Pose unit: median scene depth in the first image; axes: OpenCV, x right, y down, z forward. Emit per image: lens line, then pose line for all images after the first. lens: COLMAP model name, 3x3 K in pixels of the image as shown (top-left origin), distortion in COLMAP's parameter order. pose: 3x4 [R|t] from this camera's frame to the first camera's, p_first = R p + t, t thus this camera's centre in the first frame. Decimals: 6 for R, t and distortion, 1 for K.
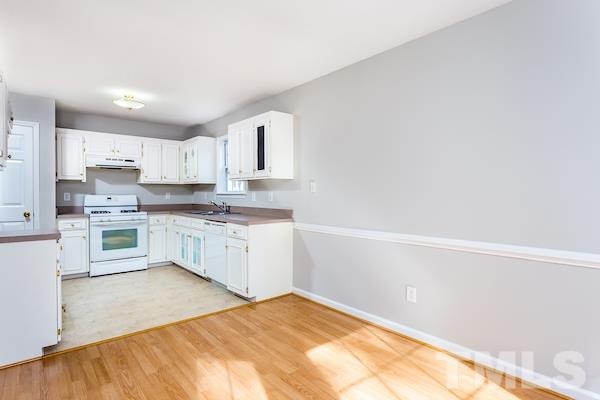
lens RADIAL K [[311.0, 0, 300.0], [0, 311.0, 200.0], [0, 0, 1]] dist [0.001780, 0.000047]
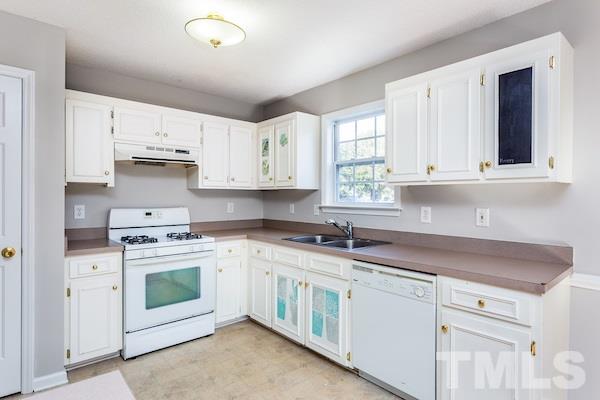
lens RADIAL K [[324.2, 0, 307.2], [0, 324.2, 198.5], [0, 0, 1]] dist [-0.000111, -0.000118]
pose [[0.999749, 0.002180, 0.022287, -0.340724], [-0.001872, 0.999903, -0.013808, -0.027979], [-0.022315, 0.013763, 0.999656, 0.389936]]
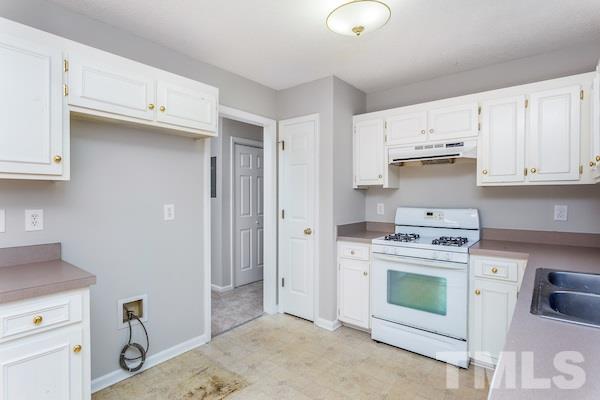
lens RADIAL K [[311.0, 0, 300.0], [0, 311.0, 200.0], [0, 0, 1]] dist [0.001780, 0.000047]
pose [[0.185037, 0.010976, -0.982670, -0.080208], [-0.015606, 0.999844, 0.008229, -0.034114], [0.982608, 0.013813, 0.185180, 0.689211]]
